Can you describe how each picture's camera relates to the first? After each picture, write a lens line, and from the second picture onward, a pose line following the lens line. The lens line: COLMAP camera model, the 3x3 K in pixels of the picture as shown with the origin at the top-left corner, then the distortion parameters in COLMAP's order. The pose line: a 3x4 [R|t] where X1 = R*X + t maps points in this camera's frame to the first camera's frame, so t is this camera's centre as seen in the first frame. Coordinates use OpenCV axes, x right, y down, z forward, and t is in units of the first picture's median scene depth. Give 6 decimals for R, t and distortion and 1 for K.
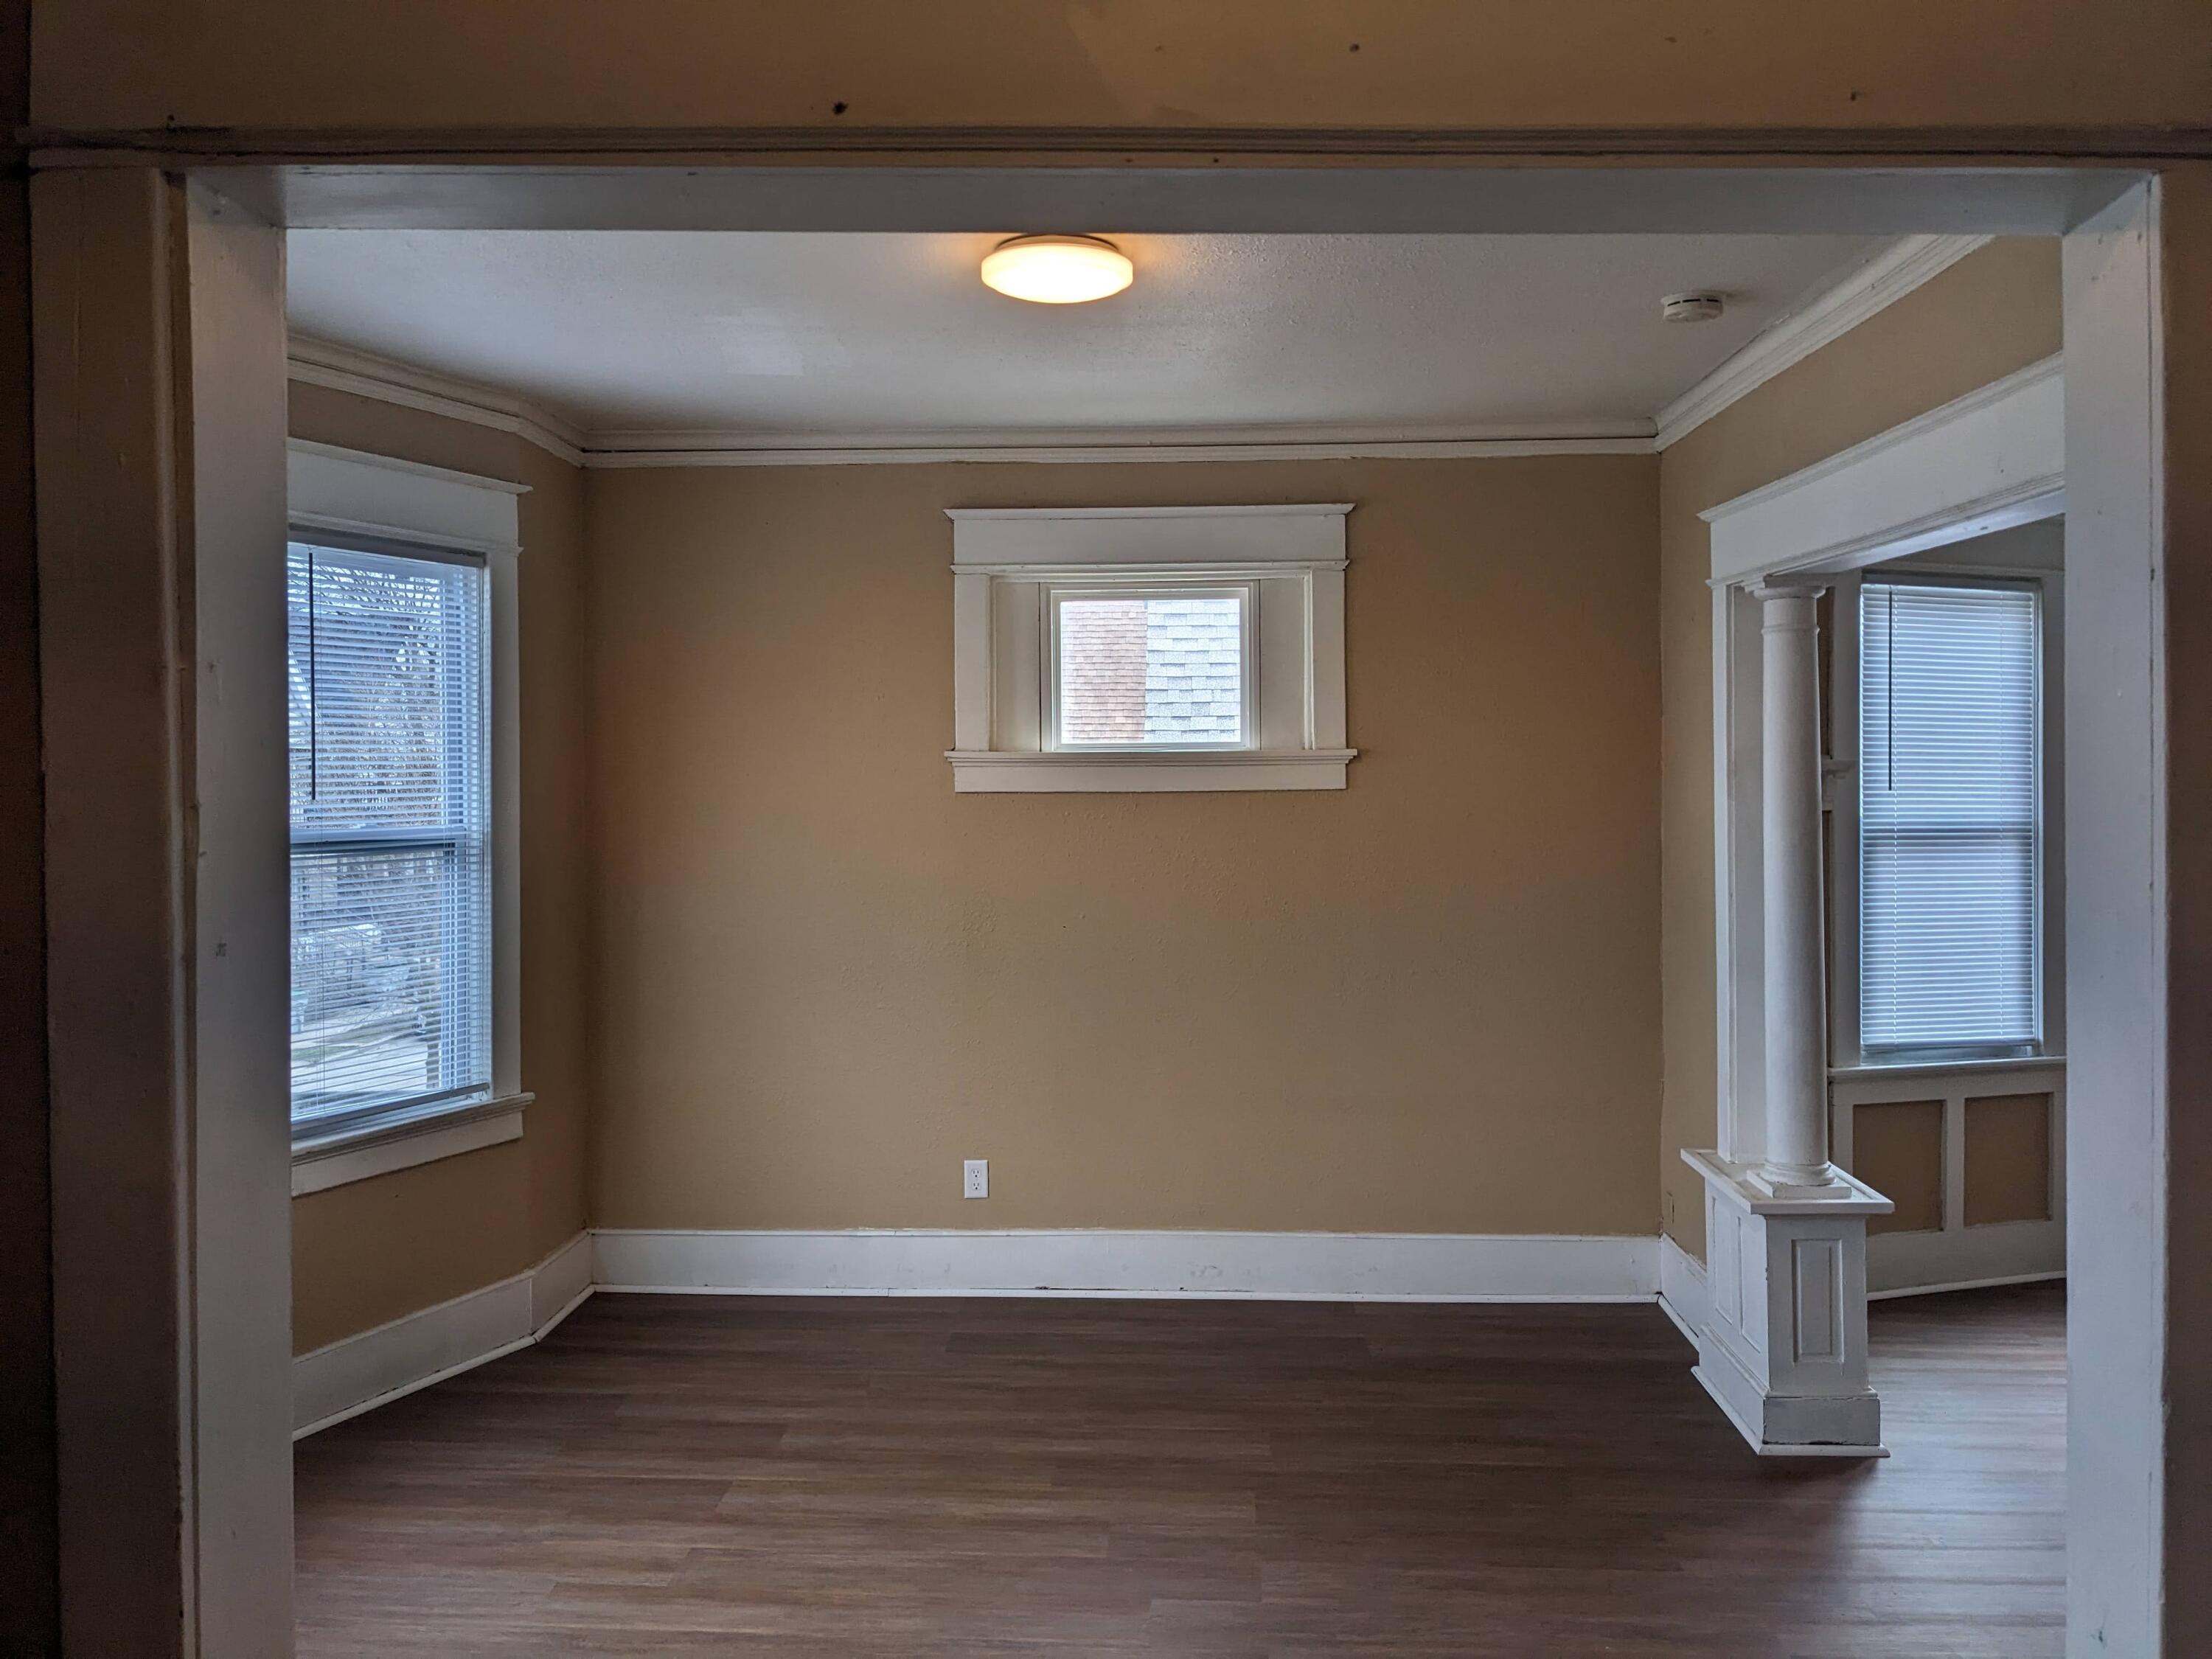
lens RADIAL K [[1747.4, 0, 1103.3], [0, 1747.4, 818.2], [0, 0, 1]] dist [0.044063, -0.052808]
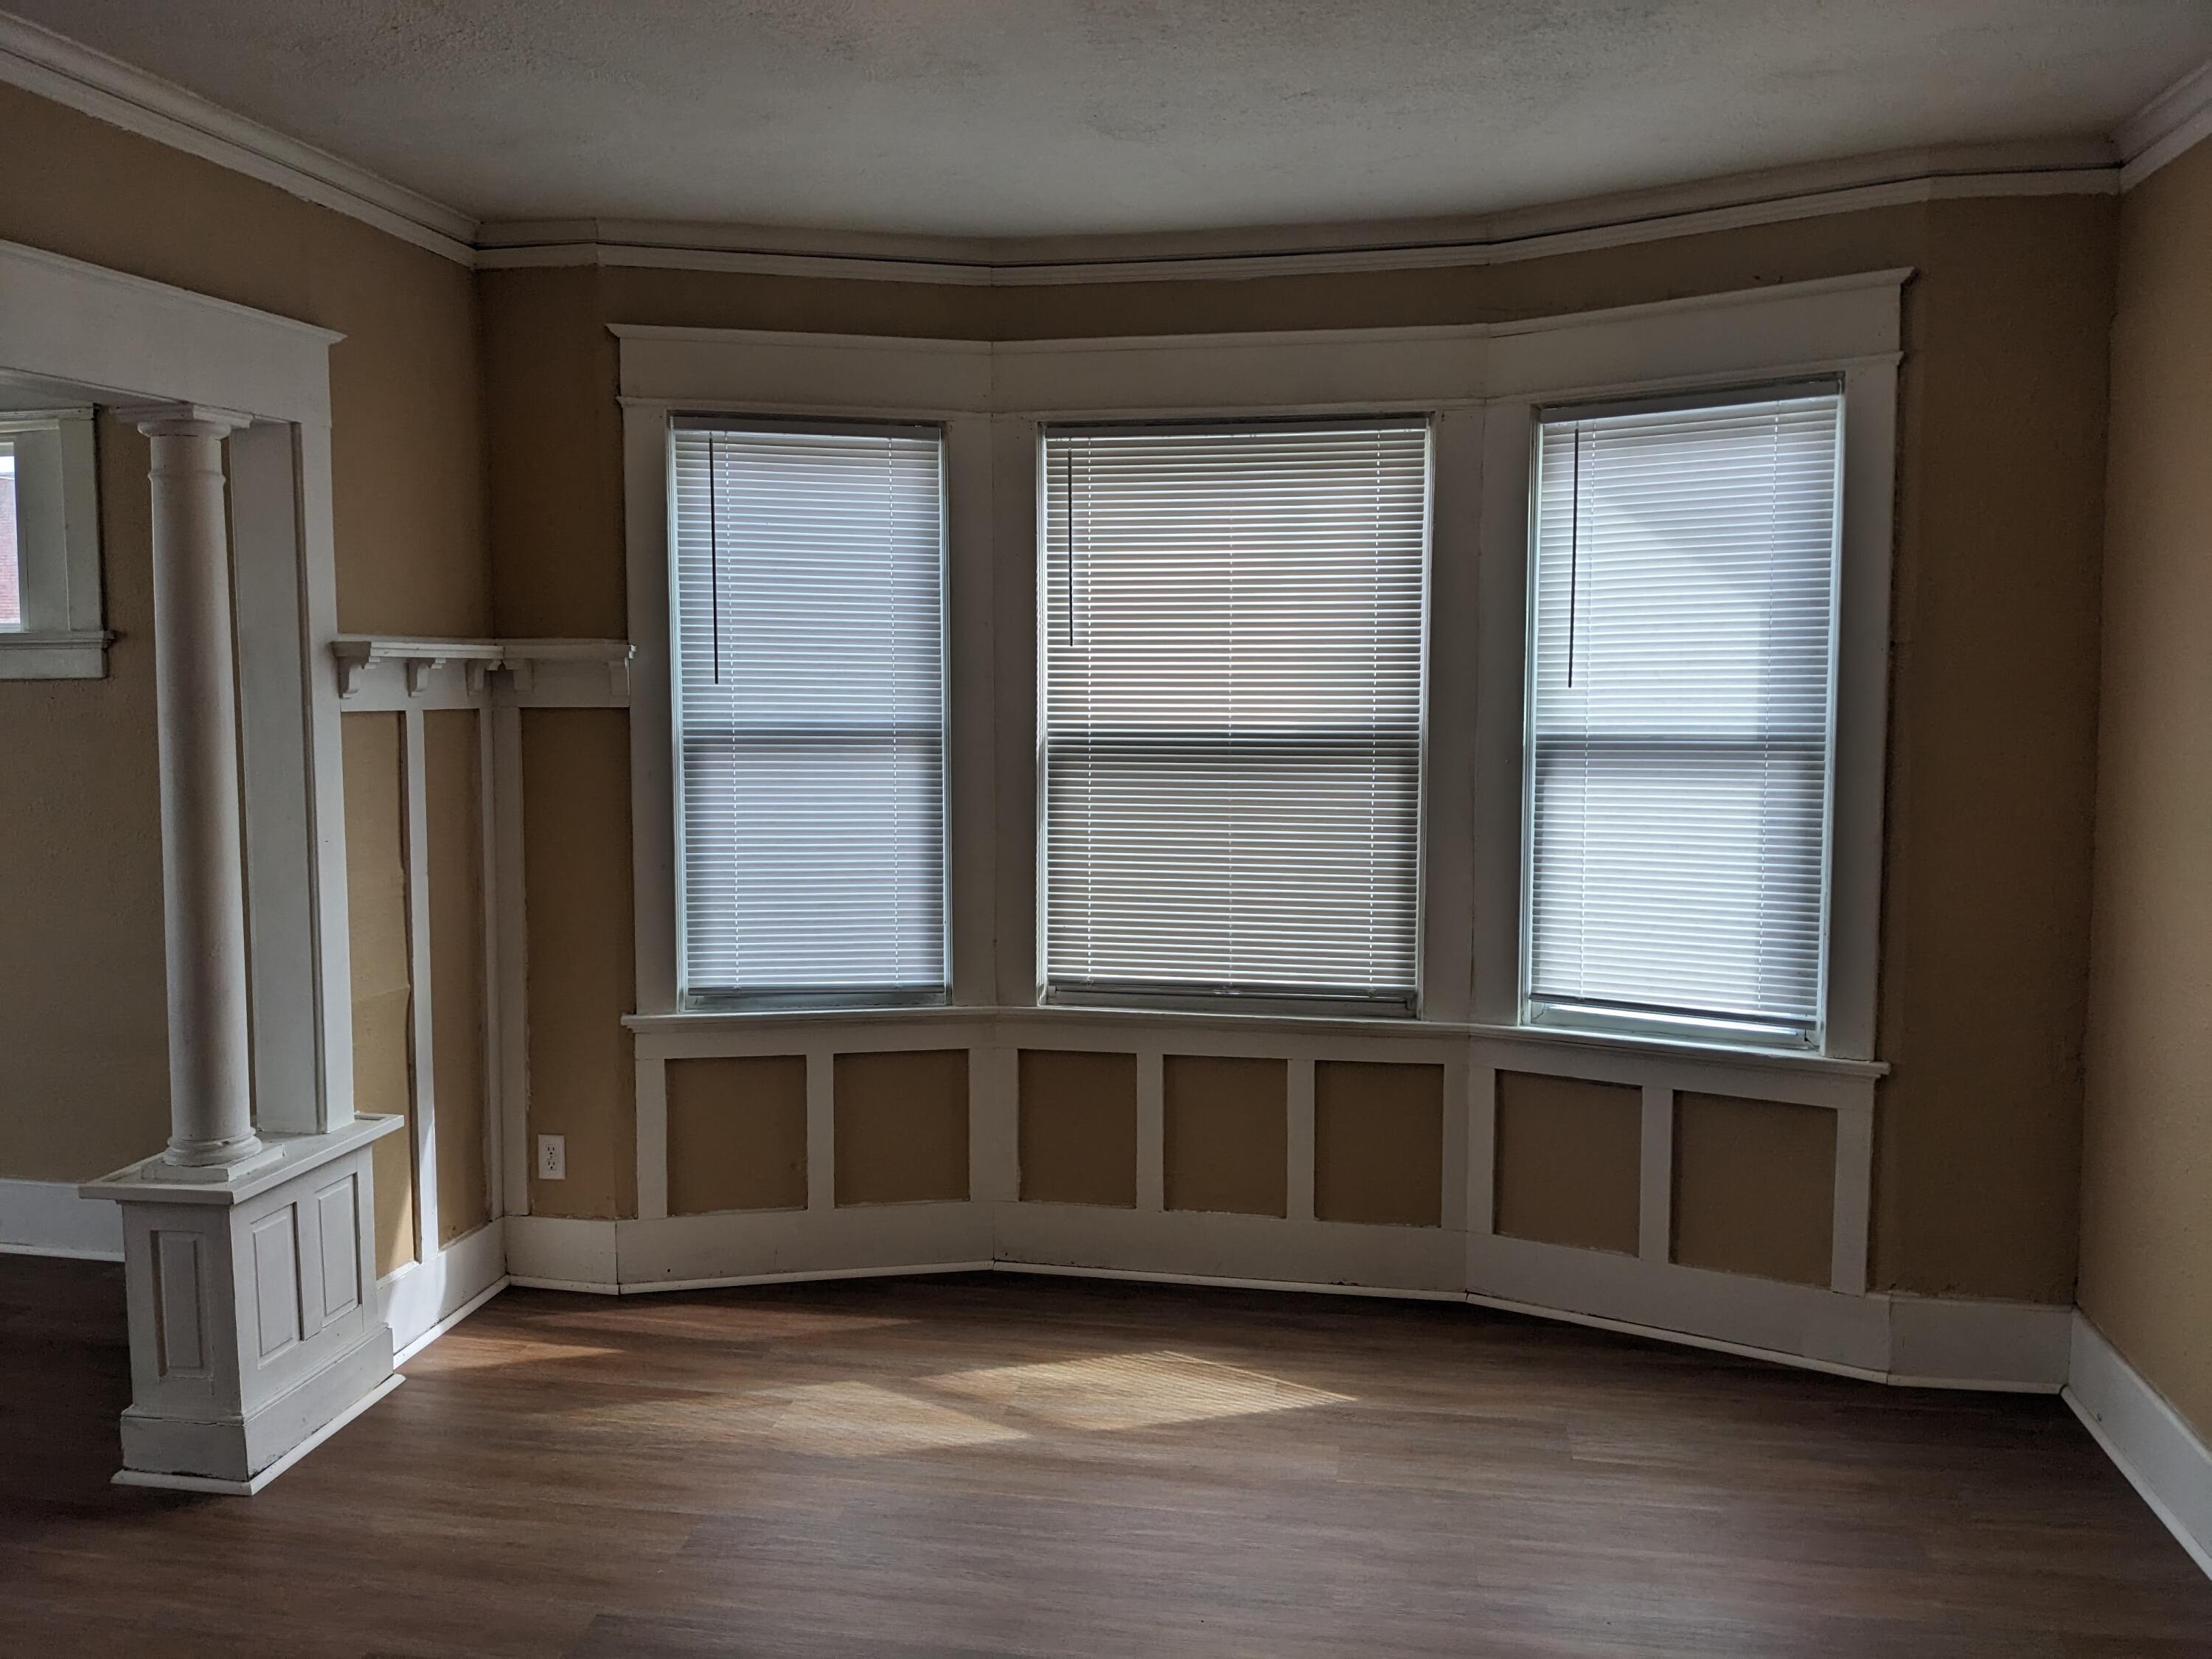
lens RADIAL K [[1747.4, 0, 1103.0], [0, 1747.4, 827.3], [0, 0, 1]] dist [0.044063, -0.052808]
pose [[0.989714, 0.014908, -0.142284, 0.738805], [-0.005986, 0.998000, 0.062930, -0.001177], [0.142938, -0.061431, 0.987823, 0.207713]]
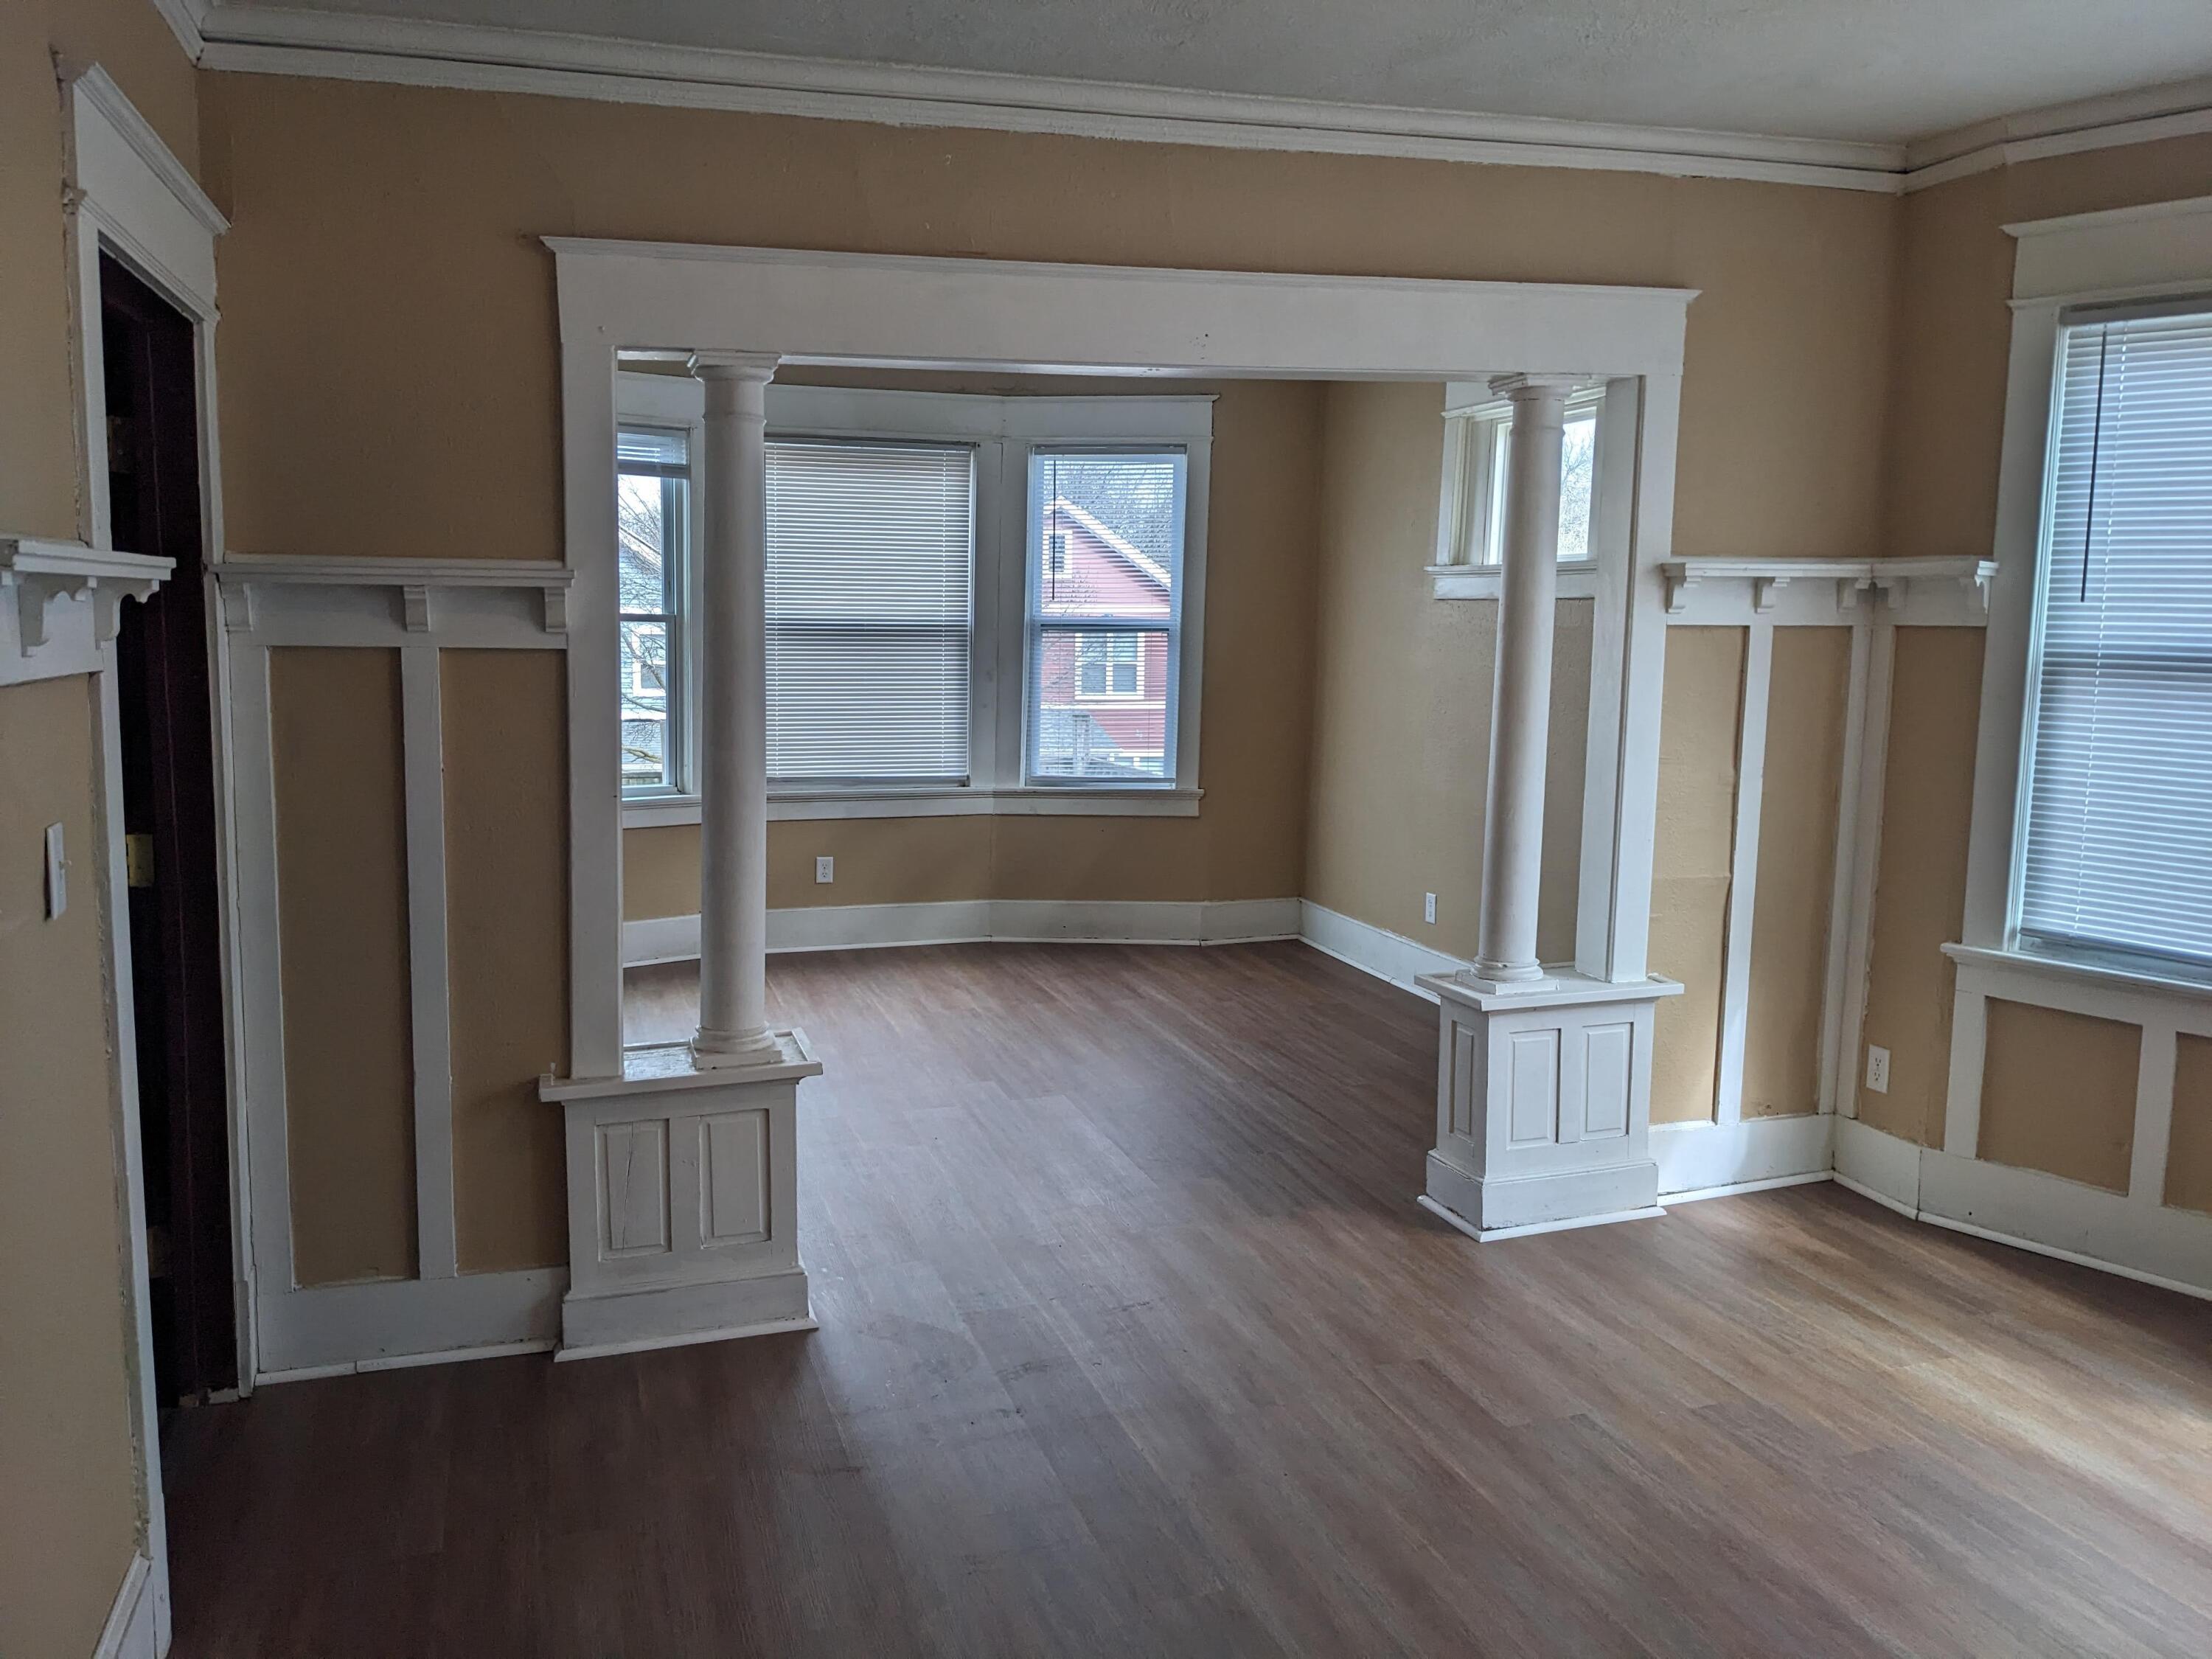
lens RADIAL K [[1747.4, 0, 1095.3], [0, 1747.4, 816.0], [0, 0, 1]] dist [0.044063, -0.052808]
pose [[0.350488, 0.121396, -0.928666, 1.005535], [-0.028086, 0.992480, 0.119138, -0.002822], [0.936146, -0.015674, 0.351262, 0.333065]]
